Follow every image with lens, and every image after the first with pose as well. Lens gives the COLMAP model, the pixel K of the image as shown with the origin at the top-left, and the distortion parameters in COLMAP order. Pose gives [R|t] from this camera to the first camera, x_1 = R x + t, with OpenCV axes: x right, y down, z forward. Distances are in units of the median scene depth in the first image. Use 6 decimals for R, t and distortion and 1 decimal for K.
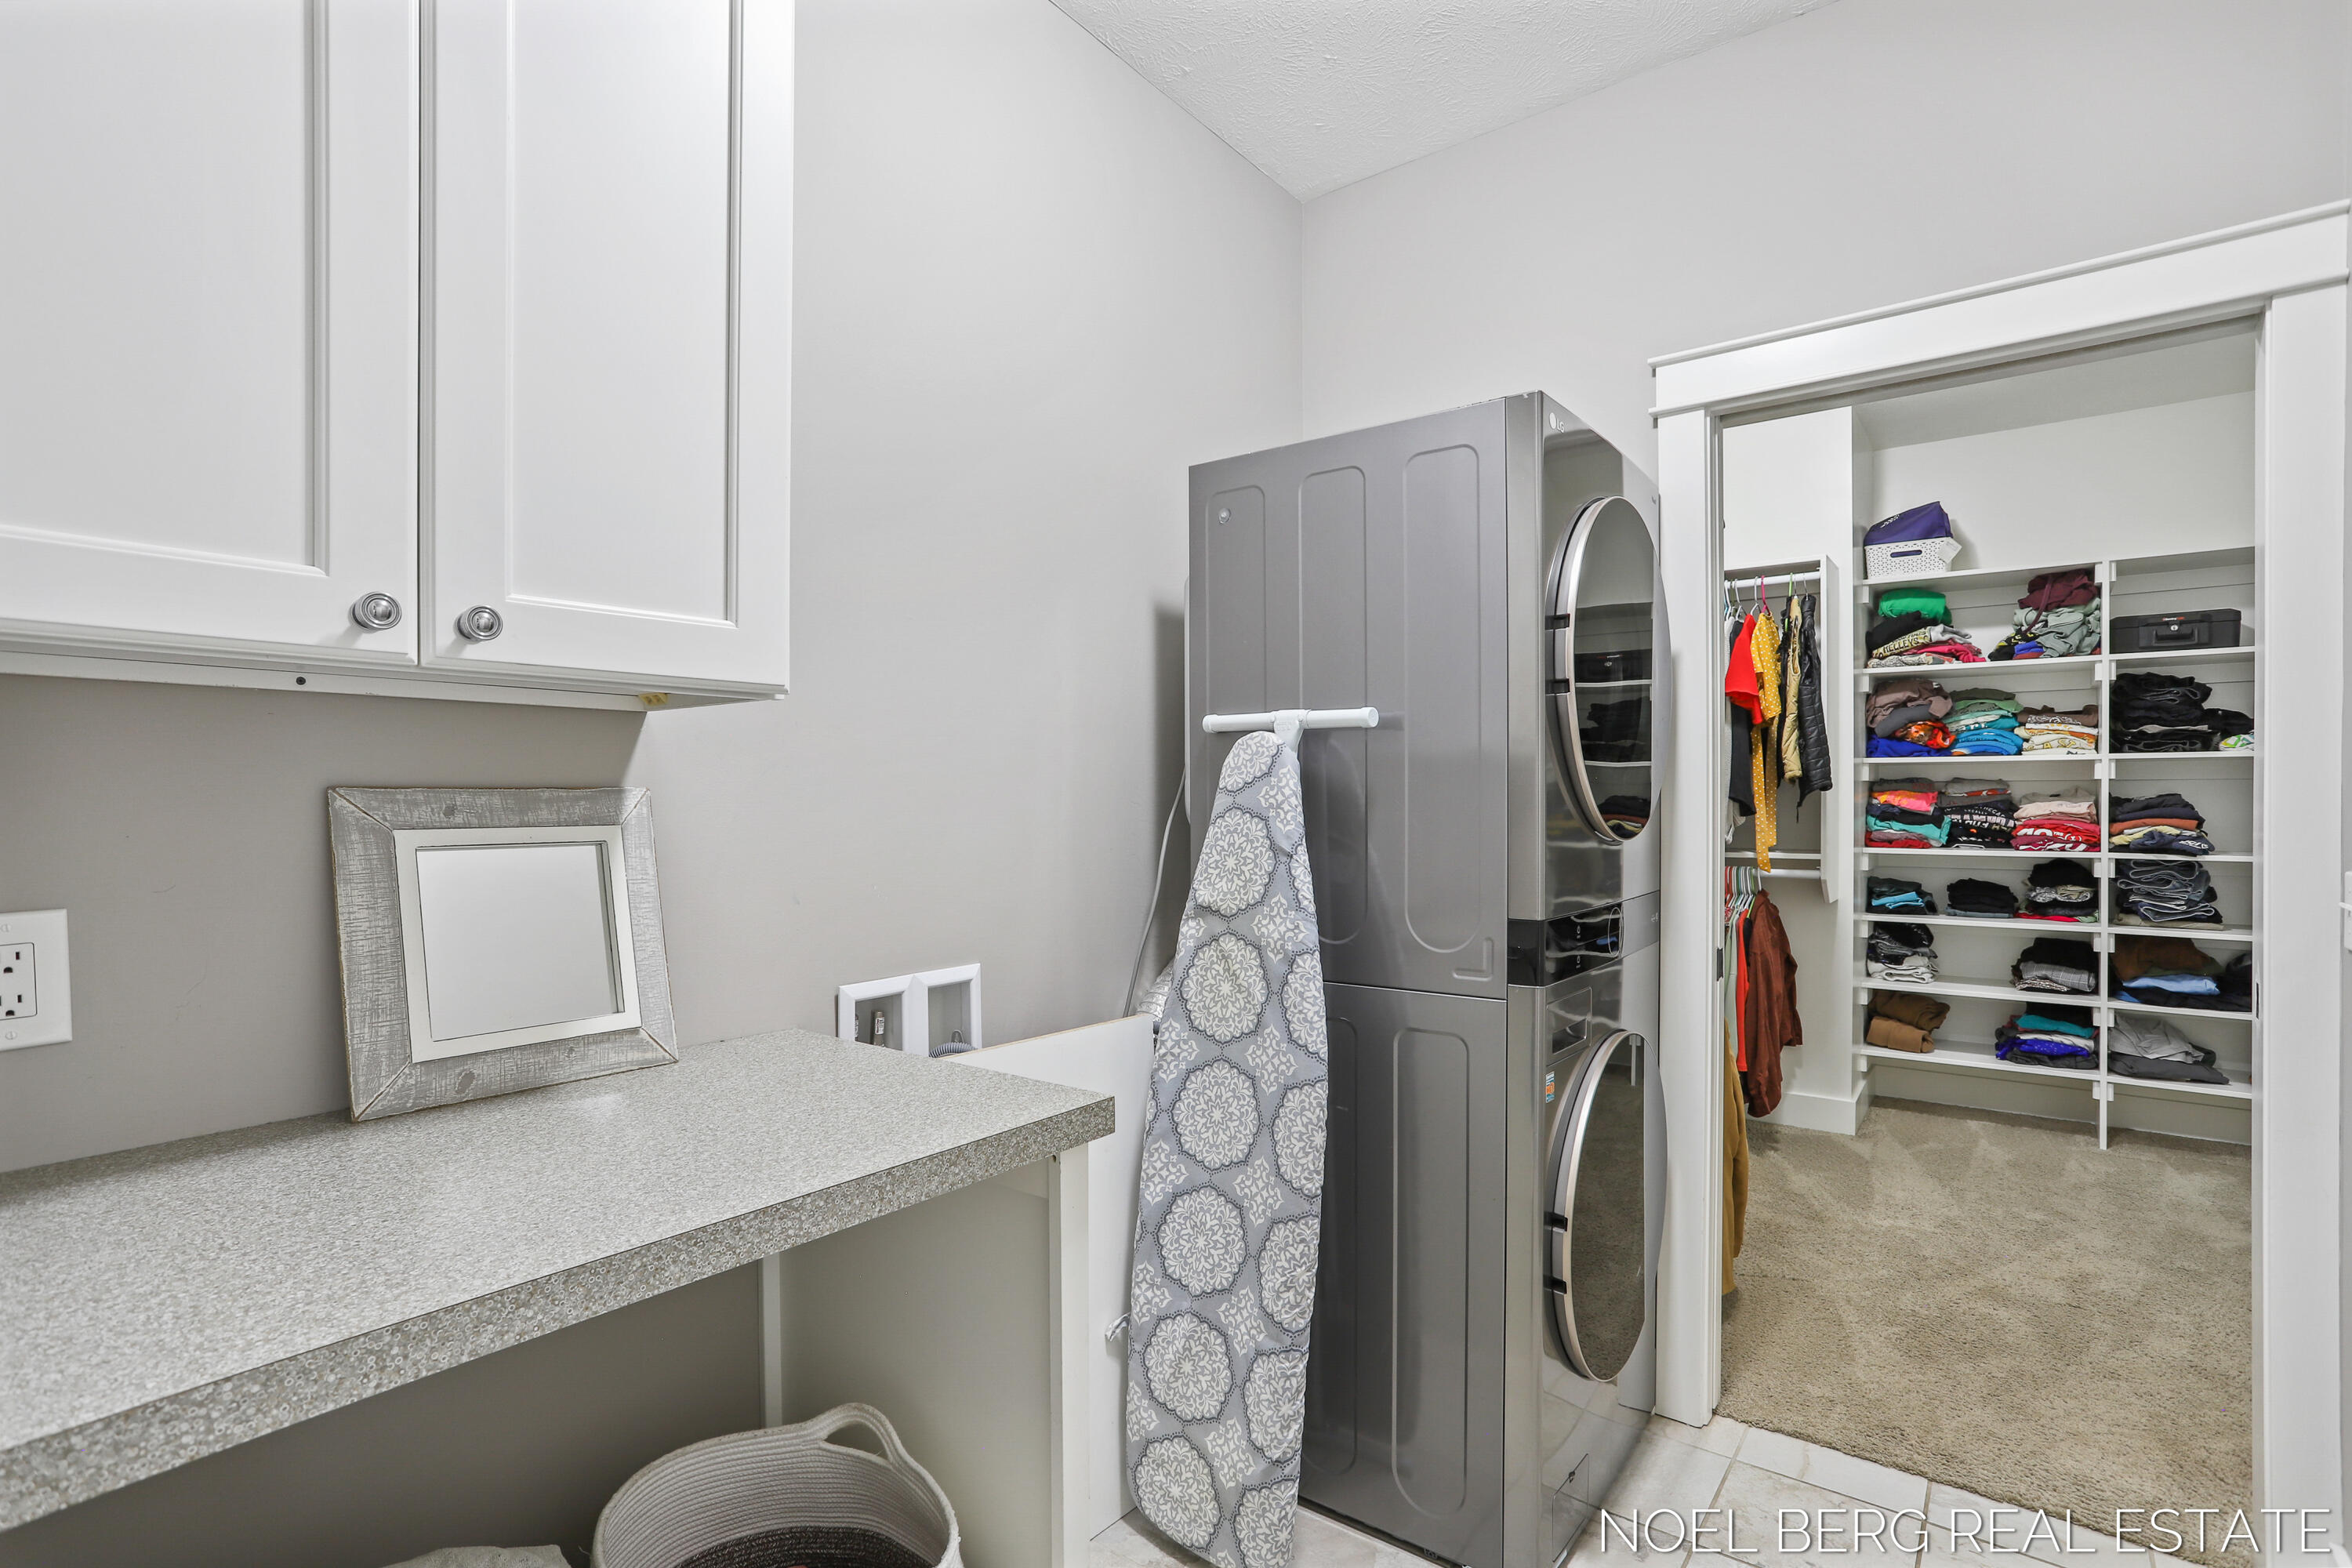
lens RADIAL K [[1149.5, 0, 1186.7], [0, 1149.5, 796.6], [0, 0, 1]] dist [-0.026952, 0.009465]
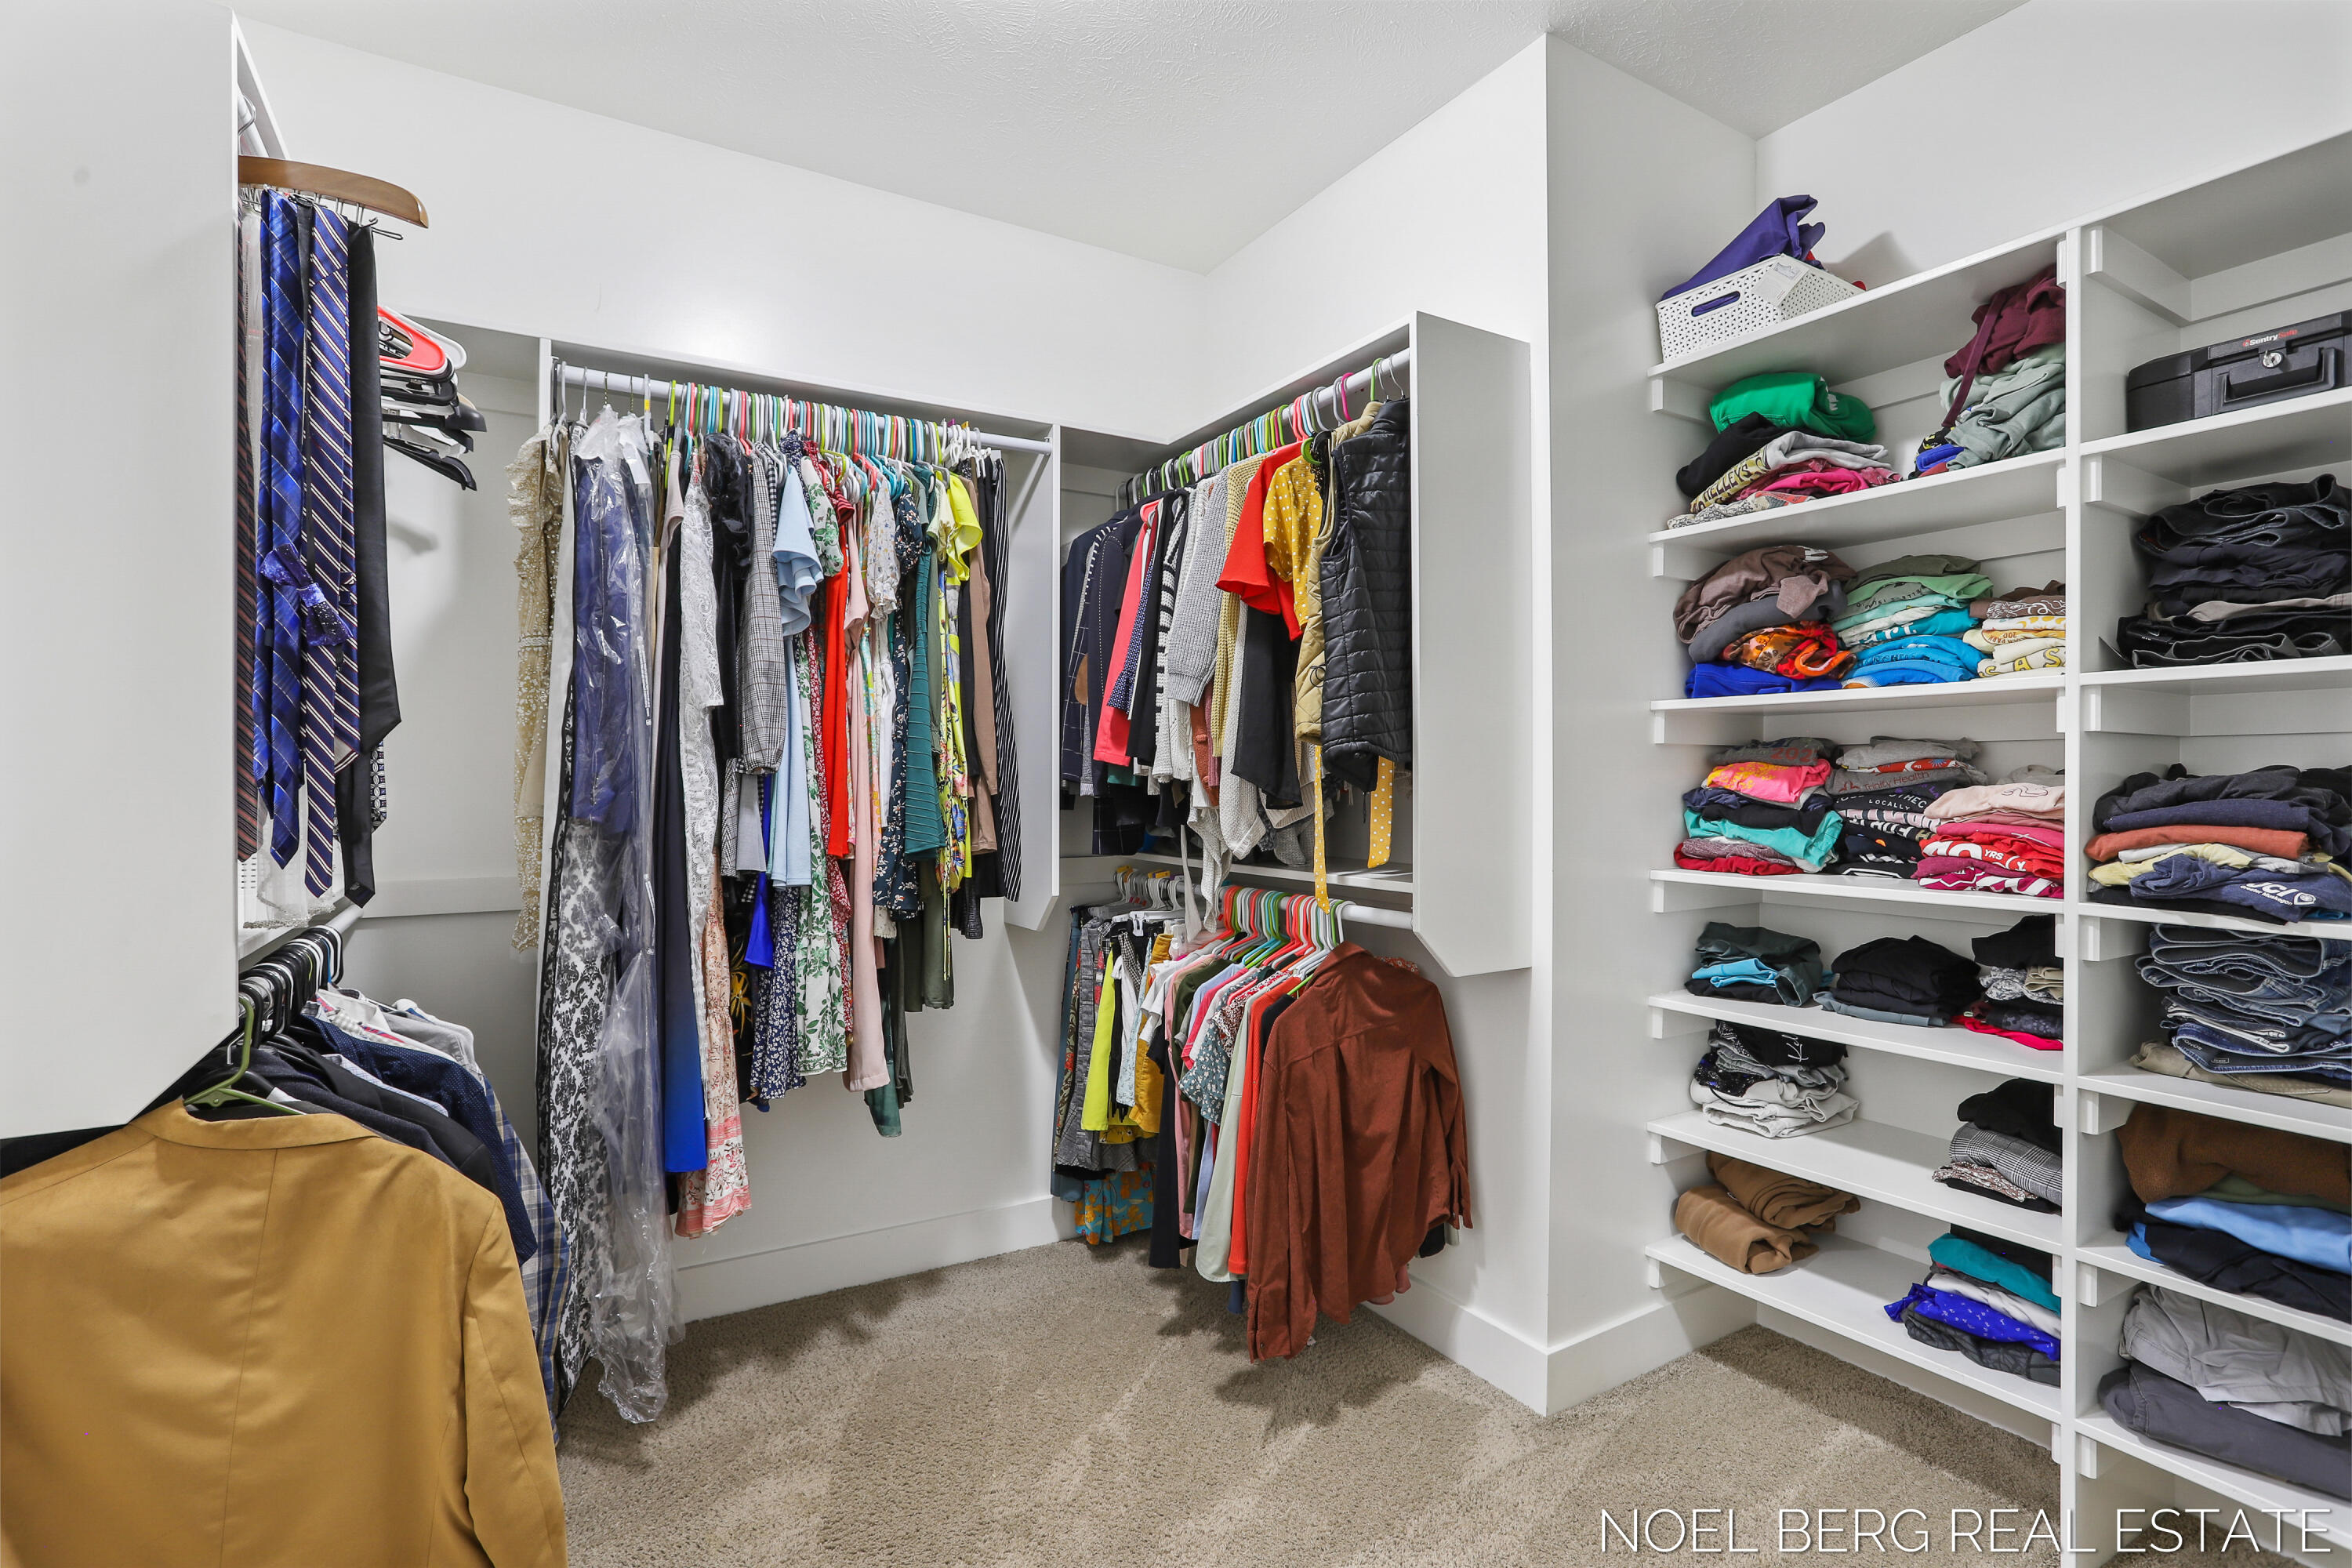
lens RADIAL K [[1149.5, 0, 1171.9], [0, 1149.5, 777.5], [0, 0, 1]] dist [-0.026952, 0.009465]
pose [[0.923880, -0.001693, -0.382678, 0.609635], [0.002565, 0.999995, 0.001770, 0.000067], [0.382673, -0.002617, 0.923880, 0.433605]]
